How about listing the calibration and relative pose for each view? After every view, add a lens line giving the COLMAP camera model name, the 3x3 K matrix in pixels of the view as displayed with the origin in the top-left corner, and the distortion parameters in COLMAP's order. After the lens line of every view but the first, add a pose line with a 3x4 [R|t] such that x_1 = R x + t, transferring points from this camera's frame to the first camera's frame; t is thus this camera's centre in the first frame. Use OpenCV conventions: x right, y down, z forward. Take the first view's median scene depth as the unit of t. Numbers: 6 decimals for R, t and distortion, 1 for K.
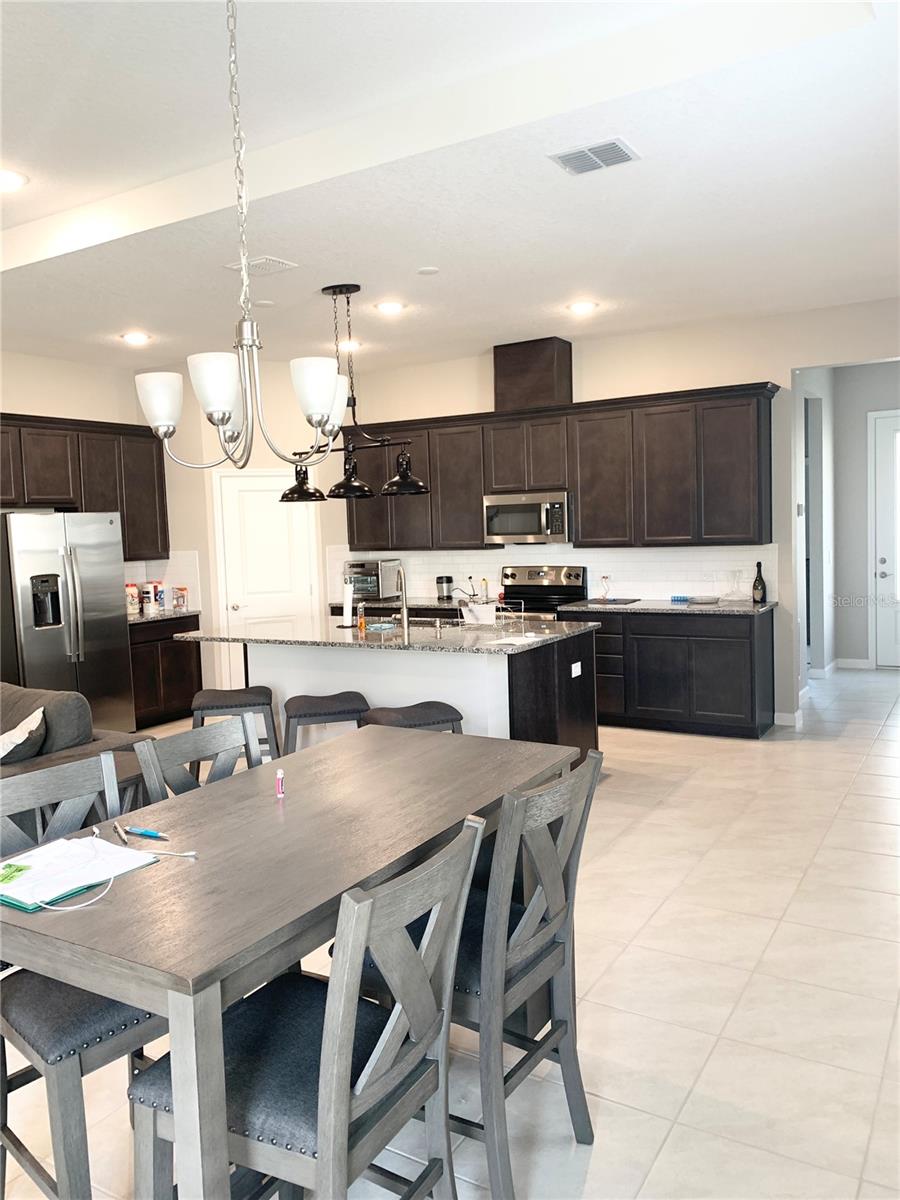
lens RADIAL K [[916.2, 0, 450.0], [0, 916.2, 600.0], [0, 0, 1]] dist [0.109233, -0.145249]
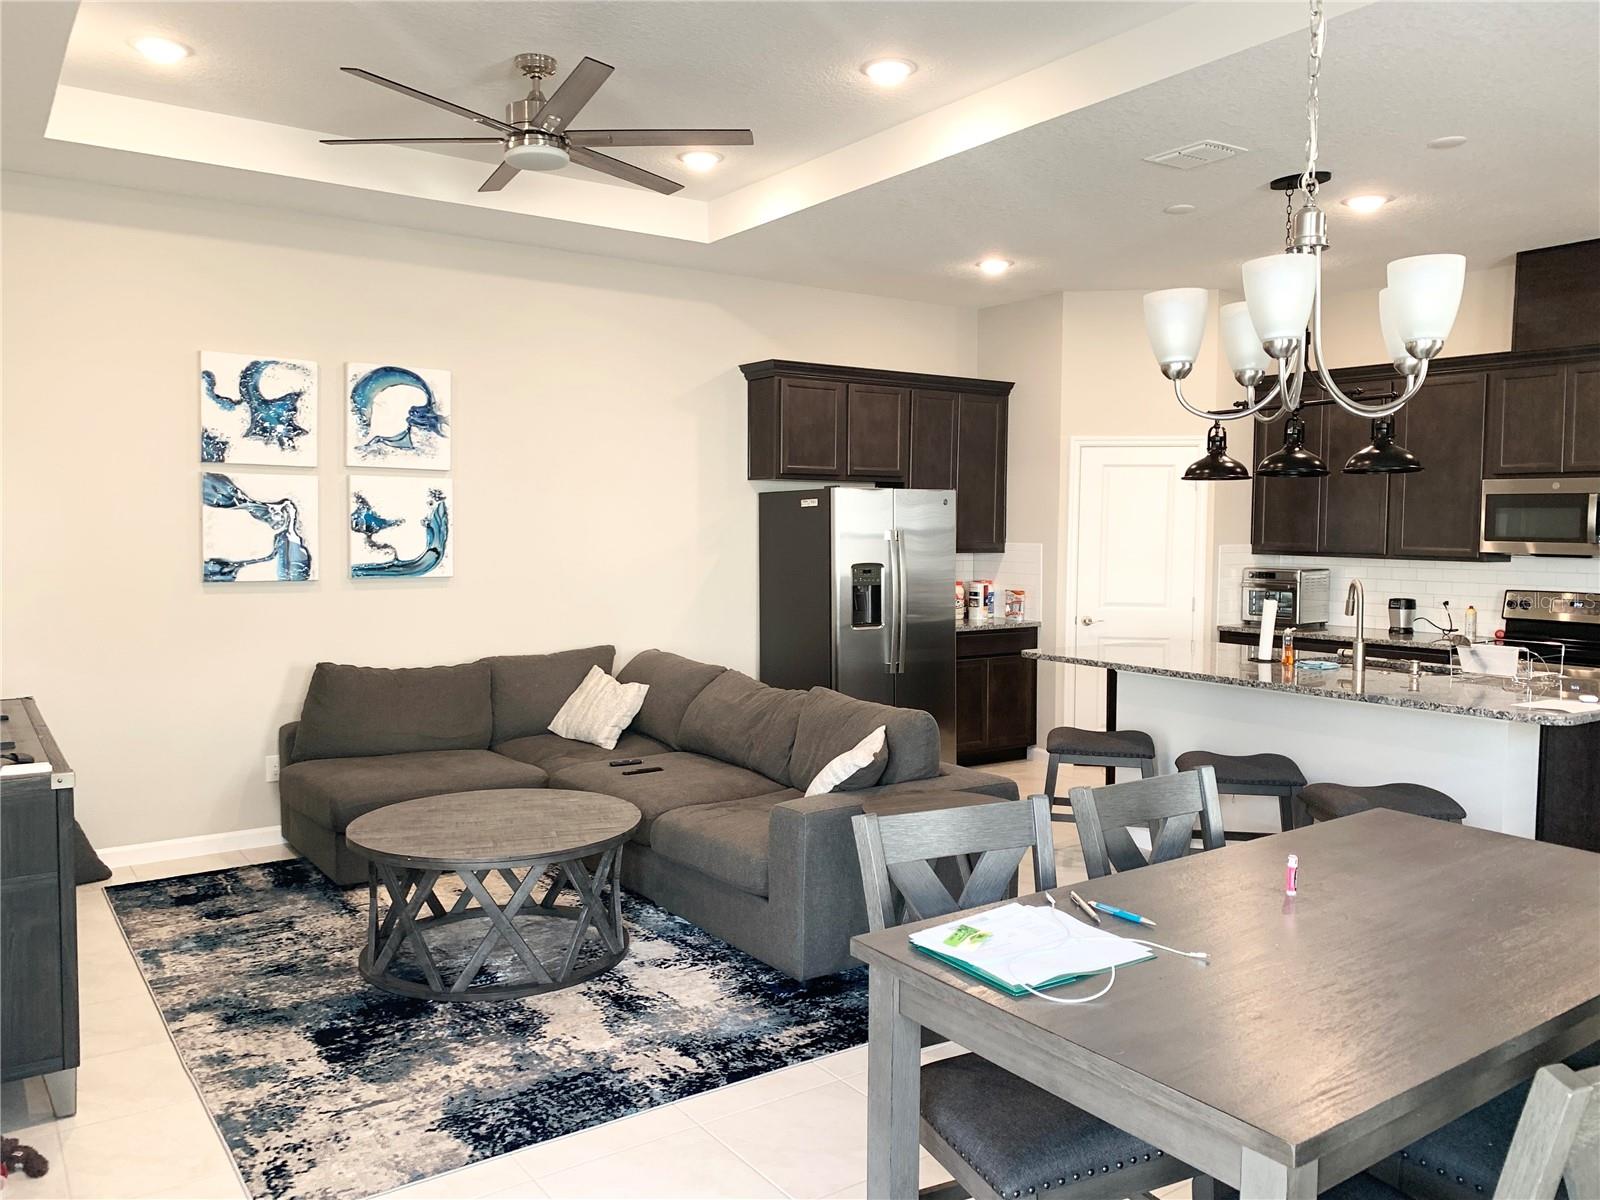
lens RADIAL K [[1221.6, 0, 811.4], [0, 1221.6, 597.0], [0, 0, 1]] dist [0.109233, -0.145249]
pose [[0.916399, 0.066787, -0.394654, -0.055472], [-0.072667, 0.997356, 0.000047, 0.005487], [0.393614, 0.028635, 0.918830, -0.001067]]
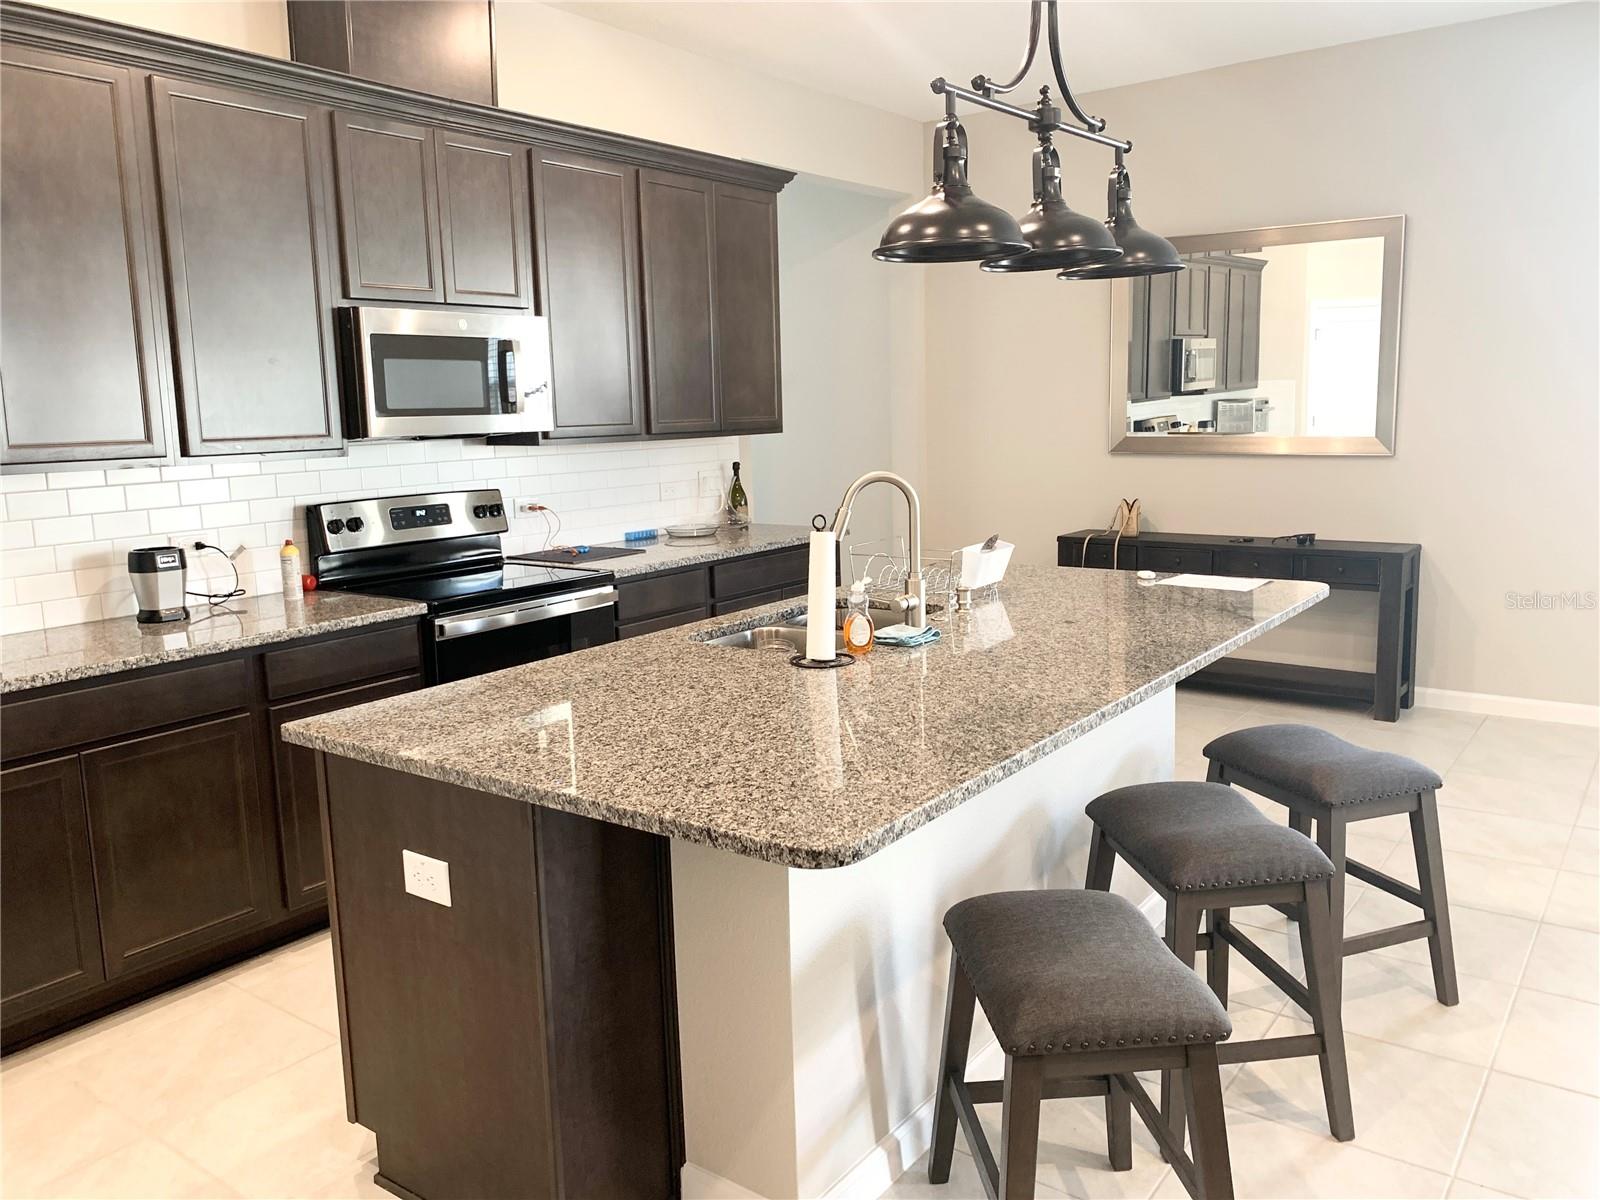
lens RADIAL K [[1221.6, 0, 811.4], [0, 1221.6, 597.0], [0, 0, 1]] dist [0.109233, -0.145249]
pose [[0.086616, -0.126224, 0.988213, -0.527936], [0.101142, 0.987930, 0.117323, -0.044736], [-0.991094, 0.089788, 0.098338, 0.919973]]
